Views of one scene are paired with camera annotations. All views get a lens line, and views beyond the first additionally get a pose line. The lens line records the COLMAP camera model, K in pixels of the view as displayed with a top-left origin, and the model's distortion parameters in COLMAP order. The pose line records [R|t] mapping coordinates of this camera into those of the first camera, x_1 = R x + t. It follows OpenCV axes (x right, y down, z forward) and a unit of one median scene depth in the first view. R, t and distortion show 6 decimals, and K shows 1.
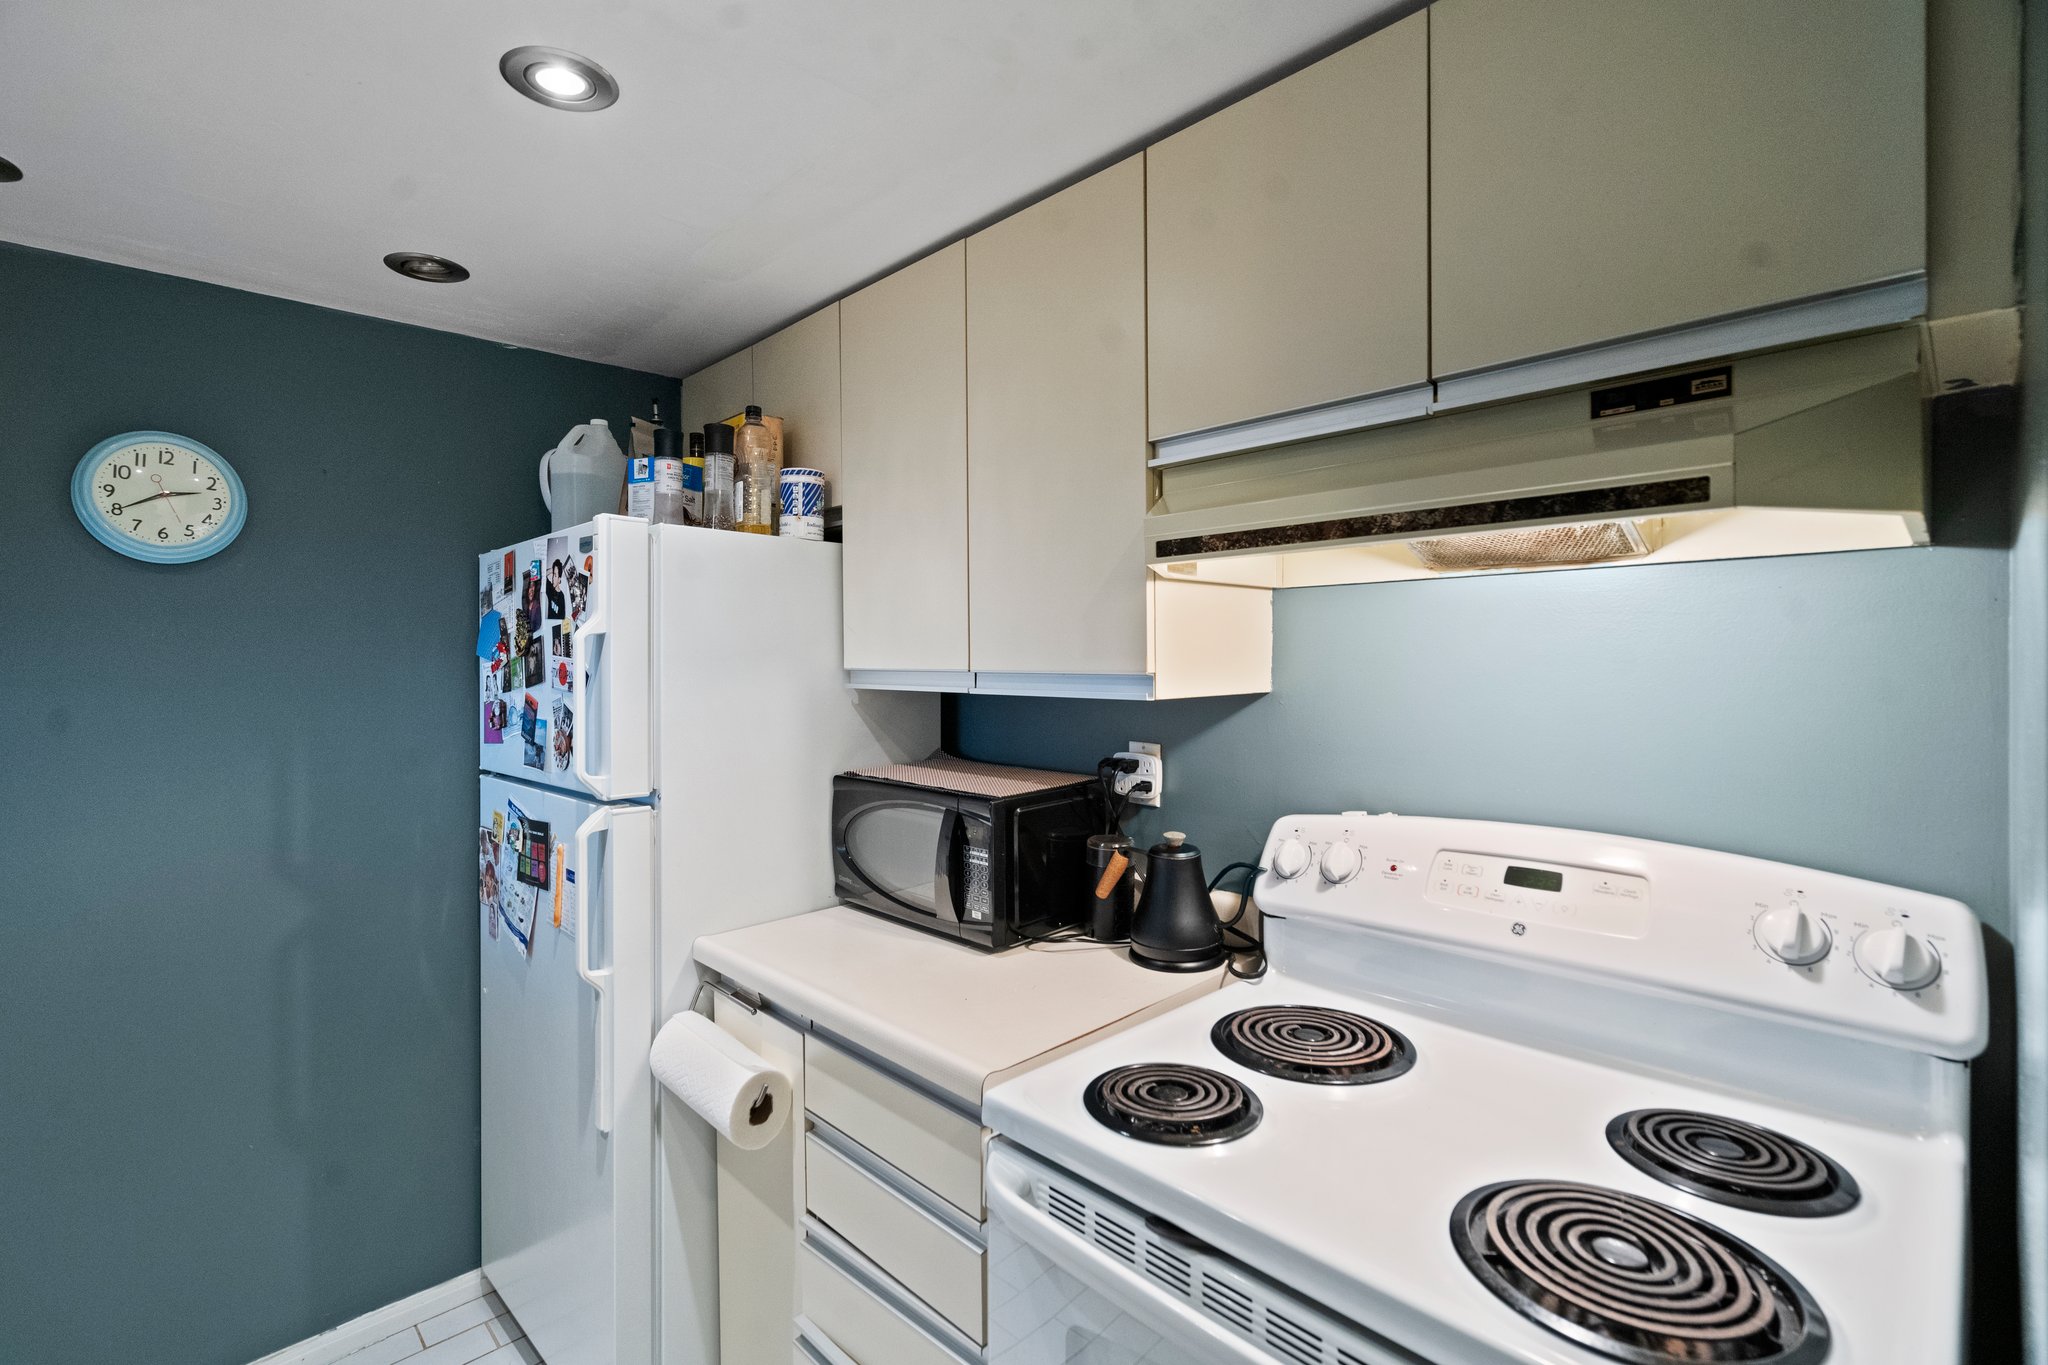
lens RADIAL K [[932.0, 0, 1019.9], [0, 932.0, 670.4], [0, 0, 1]] dist [-0.006784, 0.002164]
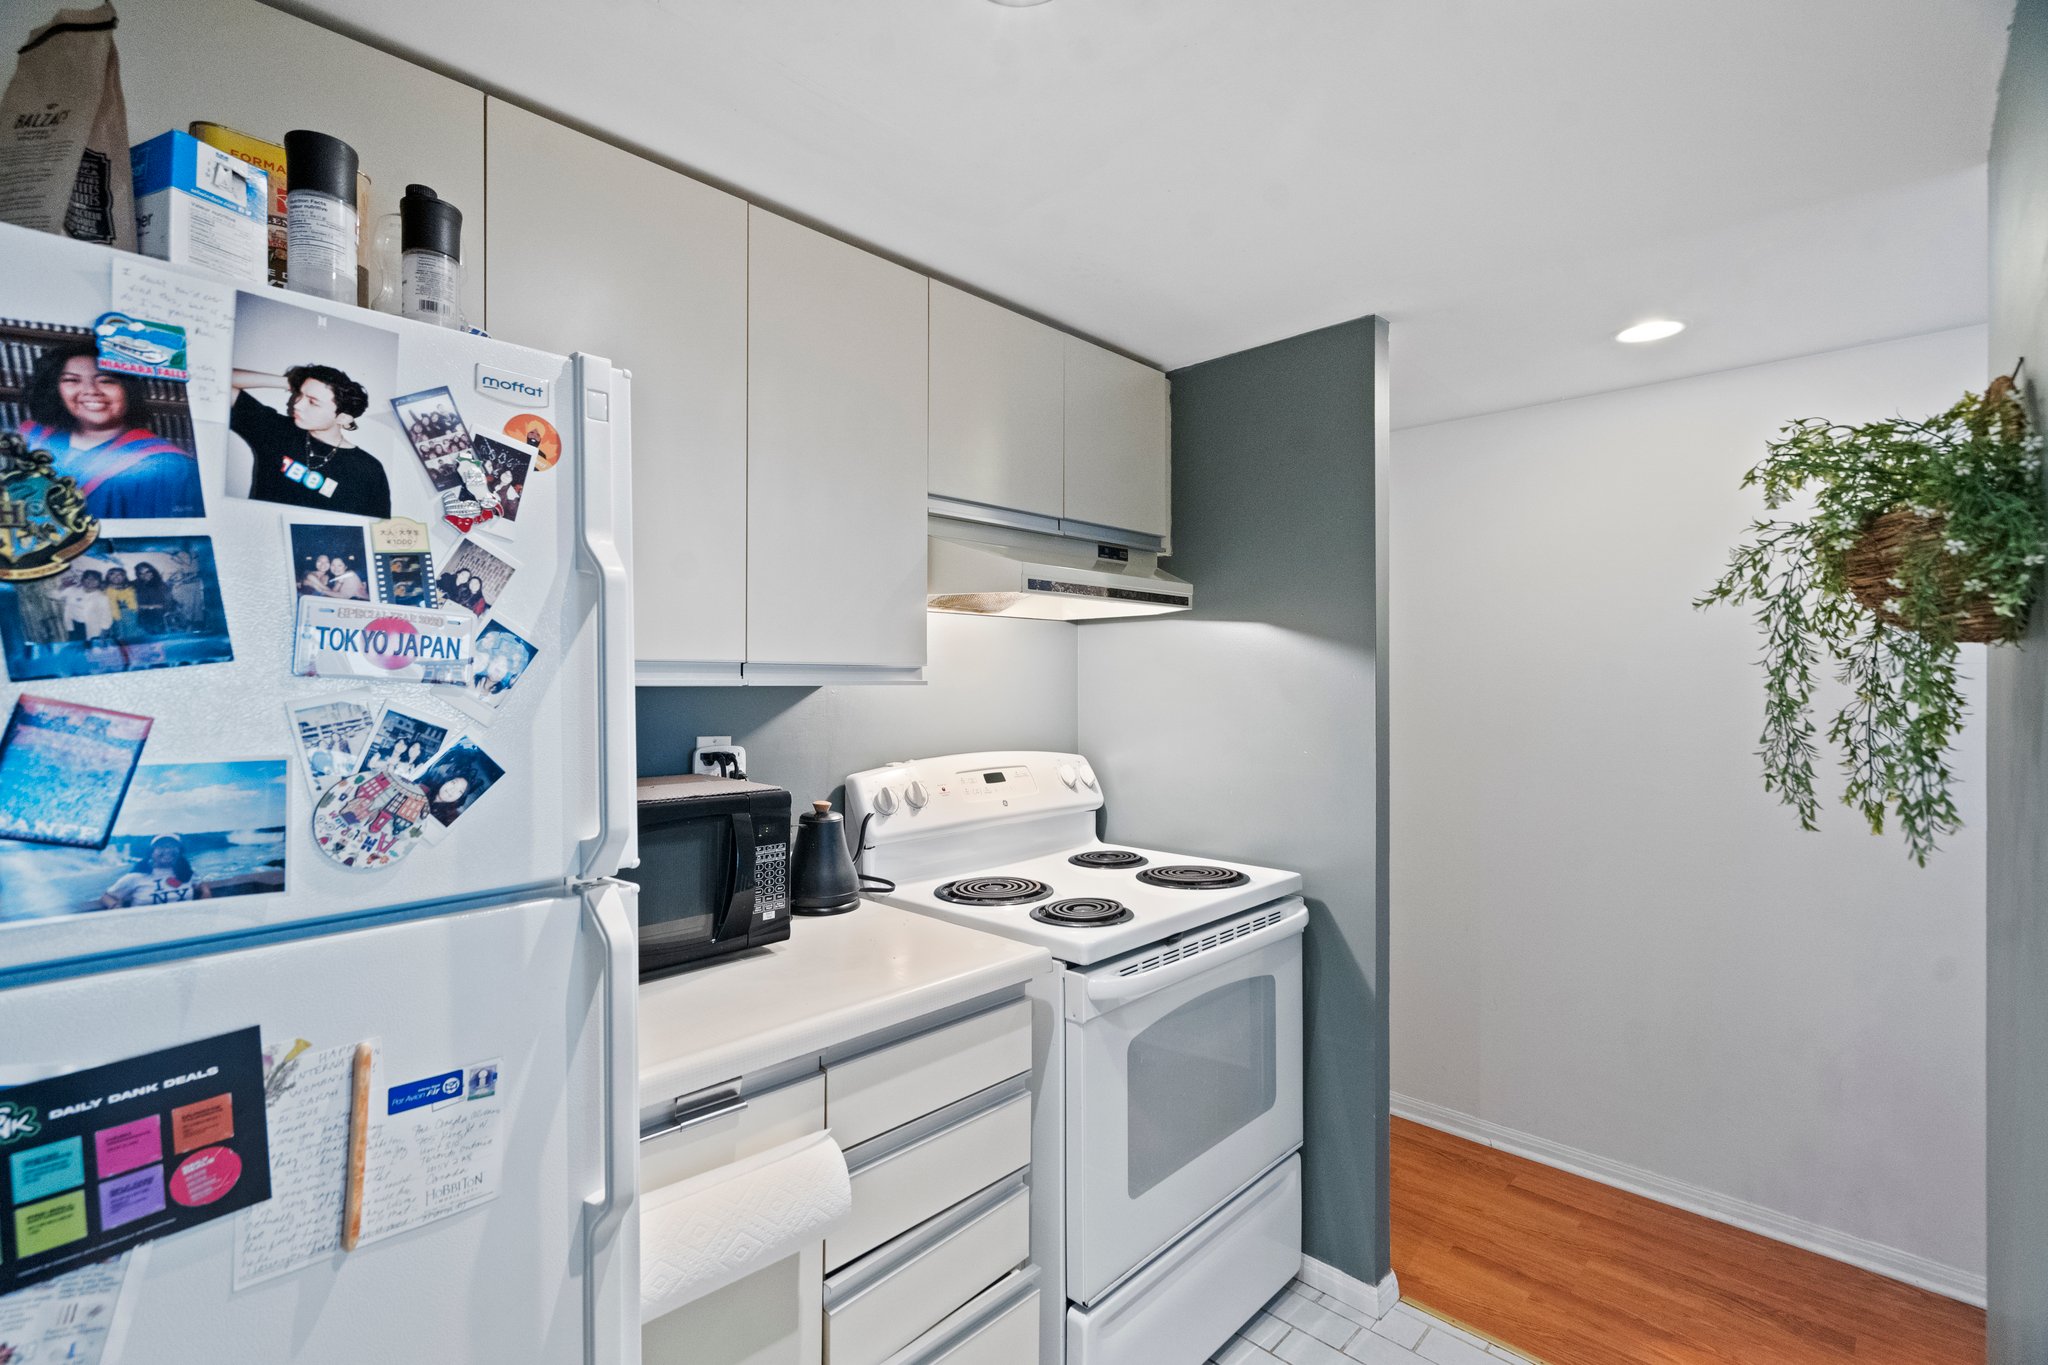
lens RADIAL K [[932.0, 0, 987.4], [0, 932.0, 683.0], [0, 0, 1]] dist [-0.006784, 0.002164]
pose [[-0.019598, 0.005299, 0.999794, -0.975666], [0.011922, 0.999916, -0.005066, 0.029847], [-0.999737, 0.011820, -0.019659, 0.760979]]
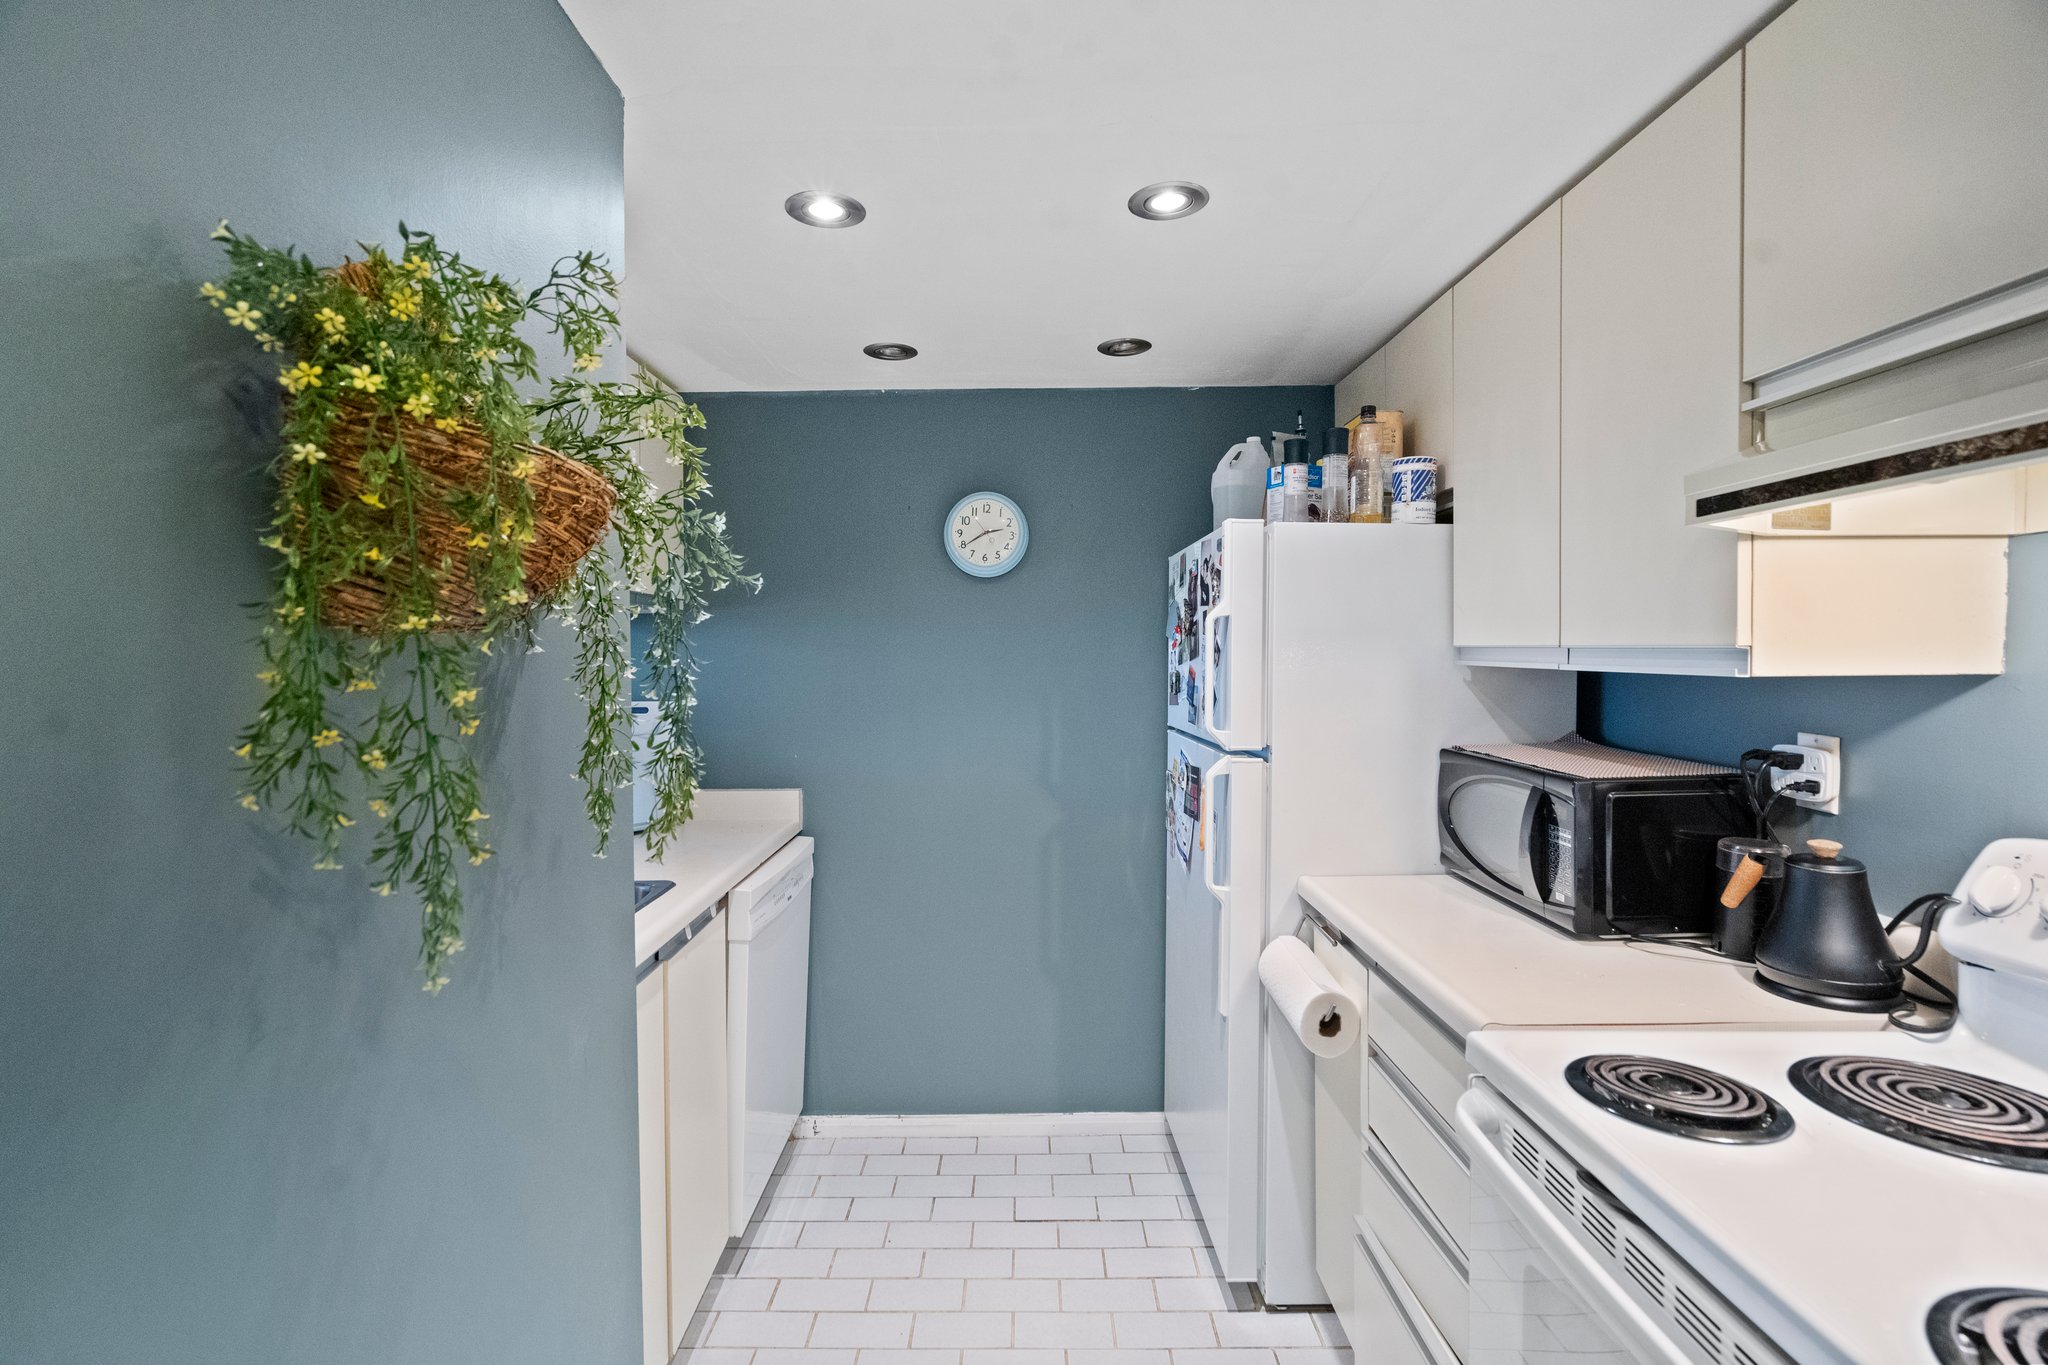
lens RADIAL K [[932.0, 0, 1026.6], [0, 932.0, 671.6], [0, 0, 1]] dist [-0.006784, 0.002164]
pose [[0.725944, 0.018059, -0.687516, 0.203657], [-0.008196, 0.999811, 0.017608, 0.014036], [0.687705, -0.007148, 0.725955, -0.081846]]
